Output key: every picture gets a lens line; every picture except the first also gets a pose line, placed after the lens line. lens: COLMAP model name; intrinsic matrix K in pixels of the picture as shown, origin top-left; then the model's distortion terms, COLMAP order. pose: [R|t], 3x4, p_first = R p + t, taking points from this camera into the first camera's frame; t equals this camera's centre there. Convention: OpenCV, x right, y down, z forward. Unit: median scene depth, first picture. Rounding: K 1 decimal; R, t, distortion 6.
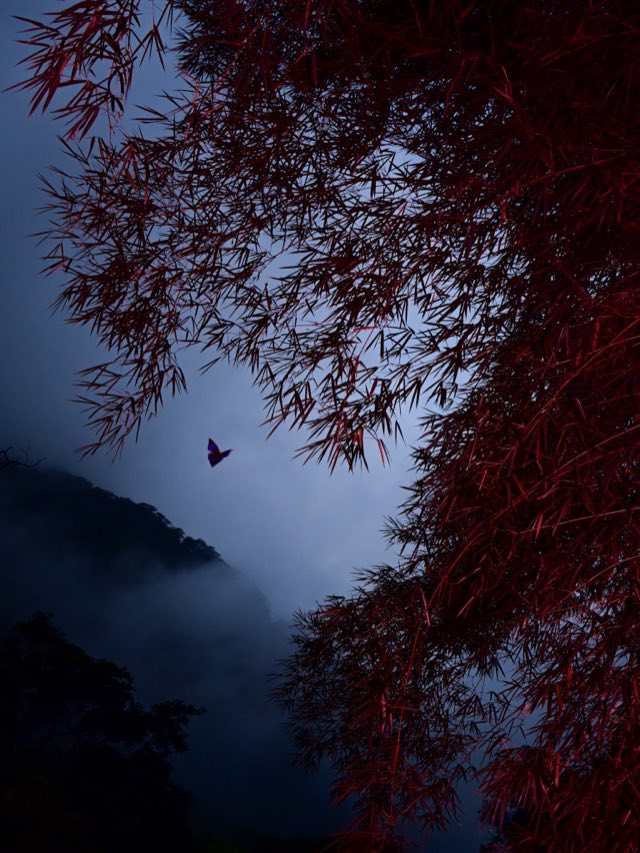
lens RADIAL K [[993.5, 0, 351.2], [0, 993.5, 427.0], [0, 0, 1]] dist [-0.002769, 0.000898]
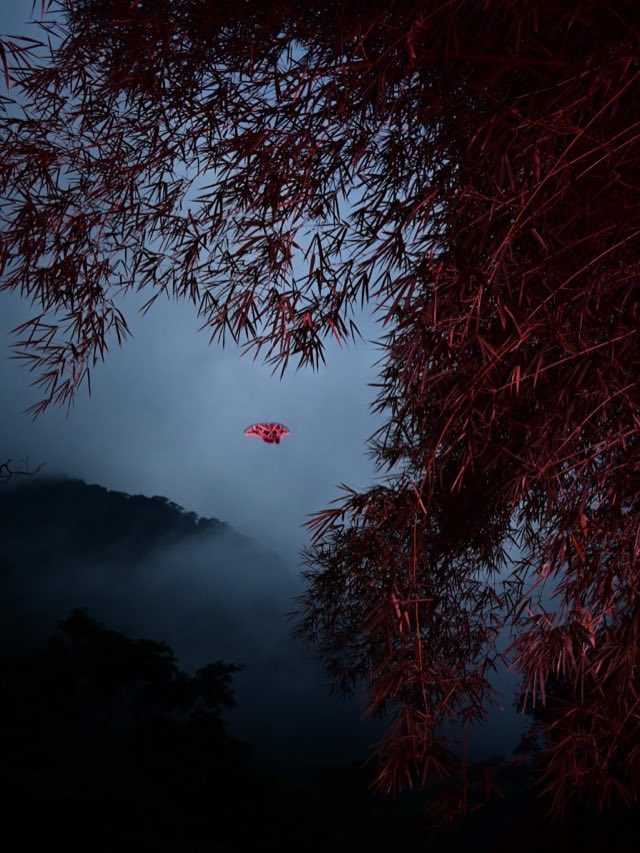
lens RADIAL K [[889.6, 0, 319.6], [0, 889.6, 426.1], [0, 0, 1]] dist [-0.004110, 0.006043]
pose [[0.978116, -0.207155, -0.019407, 0.011683], [0.207620, 0.977858, 0.026211, 0.064719], [0.013548, -0.029667, 0.999468, 0.131086]]
